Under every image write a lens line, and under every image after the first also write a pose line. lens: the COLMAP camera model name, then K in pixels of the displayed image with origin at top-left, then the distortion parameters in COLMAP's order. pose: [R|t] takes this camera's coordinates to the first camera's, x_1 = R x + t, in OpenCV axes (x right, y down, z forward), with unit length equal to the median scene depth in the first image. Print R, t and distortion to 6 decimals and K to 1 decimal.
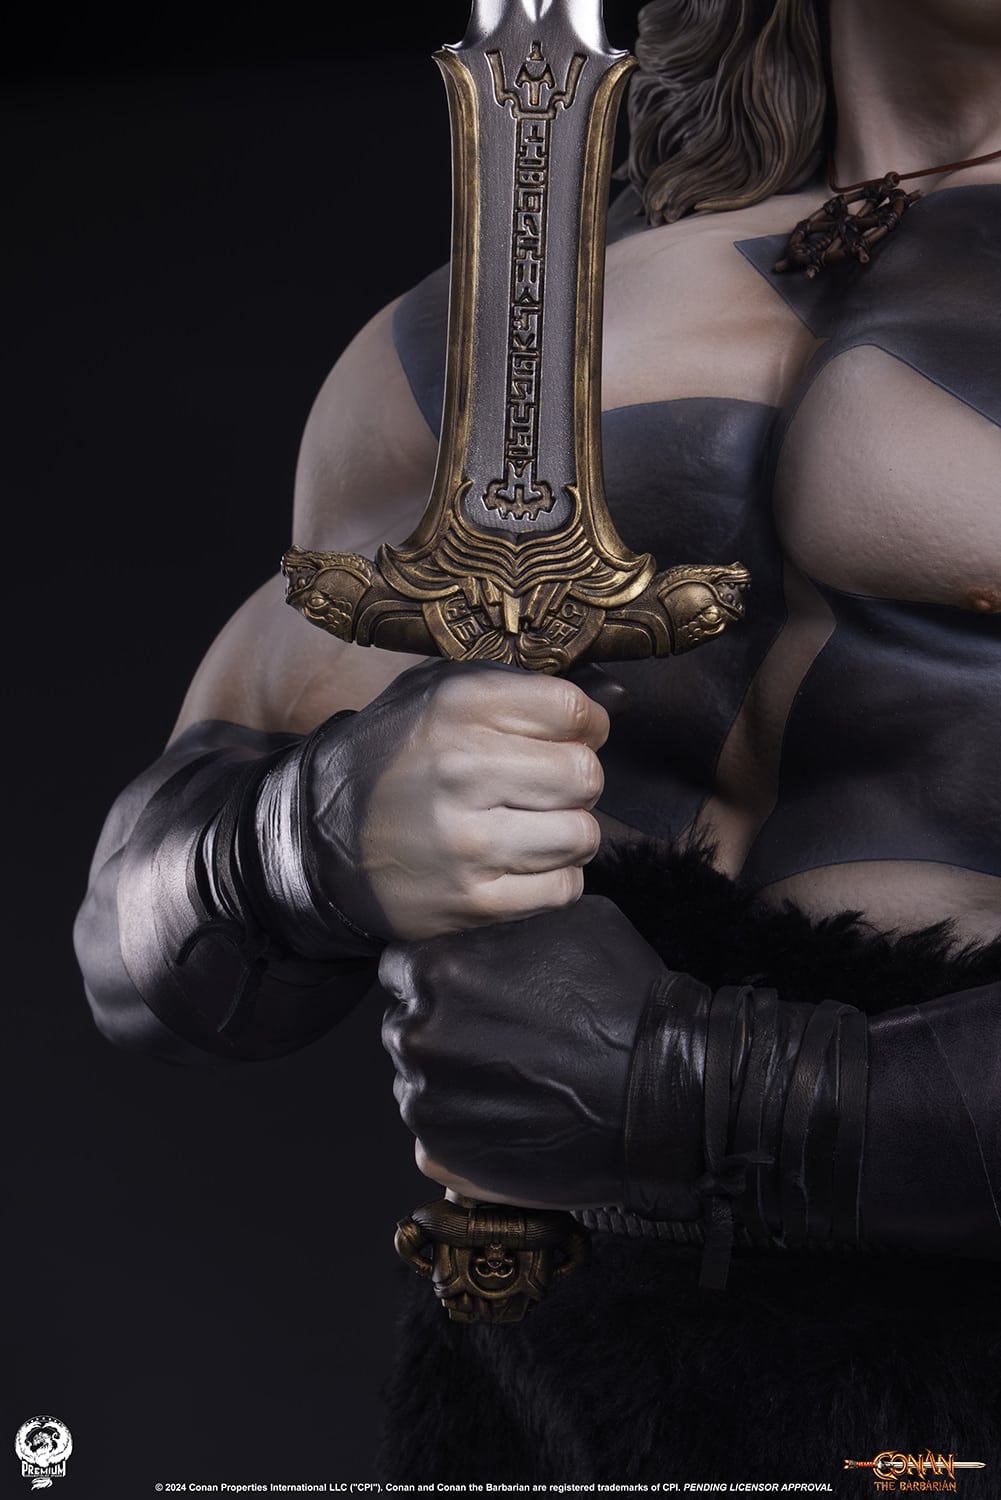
lens RADIAL K [[4572.5, 0, 489.9], [0, 4572.5, 712.8], [0, 0, 1]] dist [-0.003414, 0.000000]
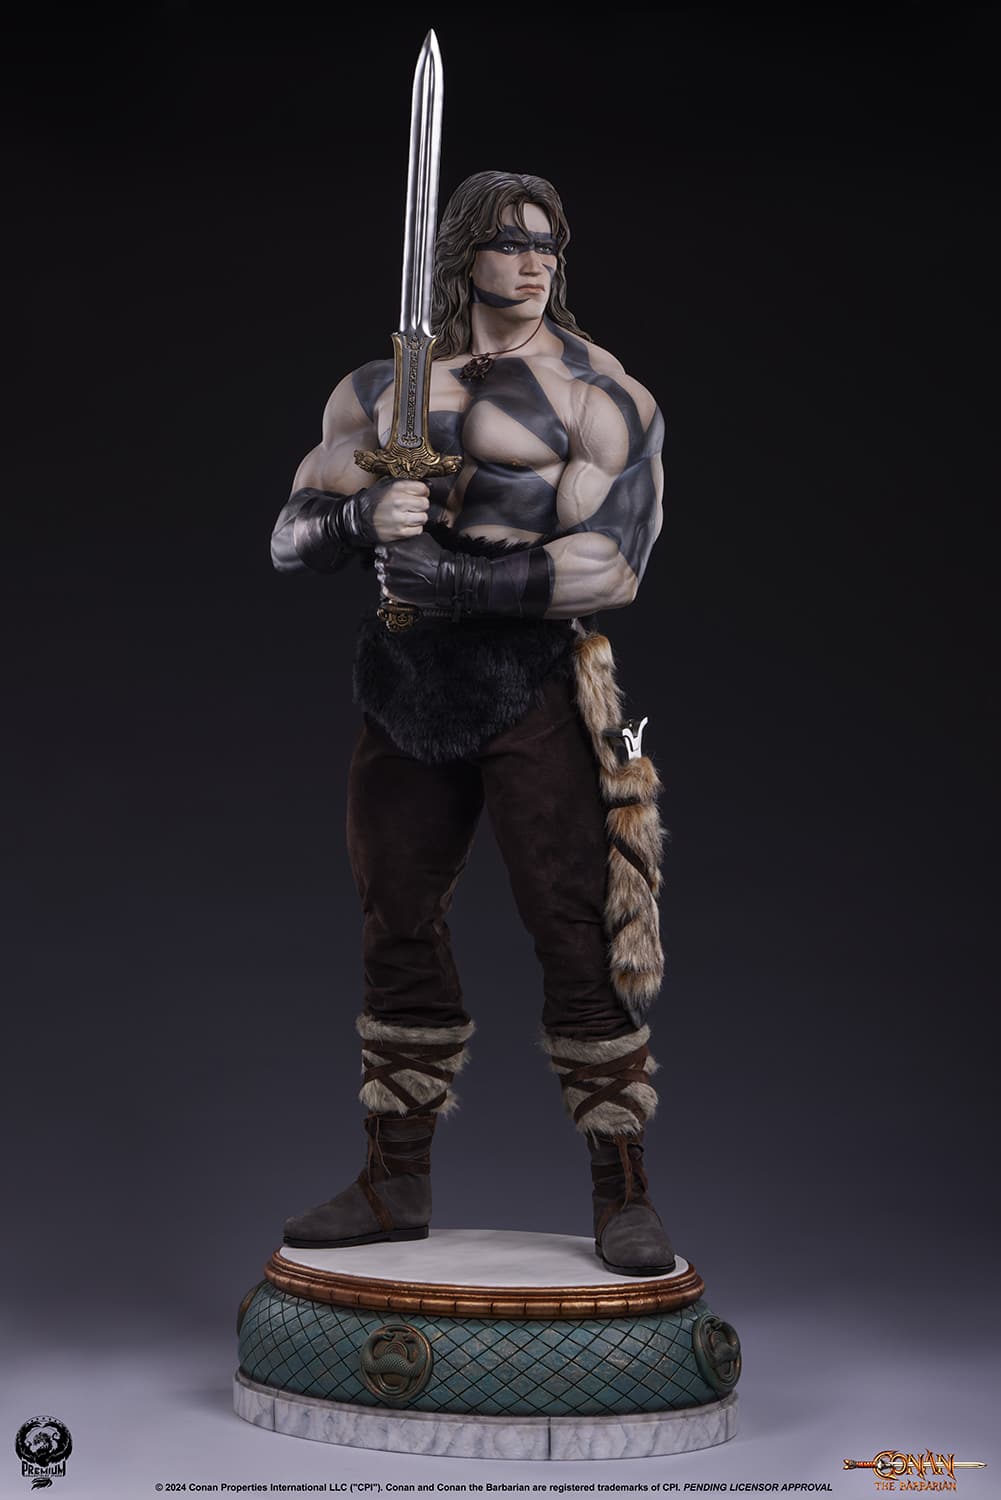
lens RADIAL K [[4572.5, 0, 561.7], [0, 4572.5, 760.4], [0, 0, 1]] dist [-0.003414, 0.000000]
pose [[0.983658, -0.003919, 0.180003, -0.627799], [-0.010832, 0.996664, 0.080891, -0.095602], [-0.179720, -0.081519, 0.980334, -3.262544]]
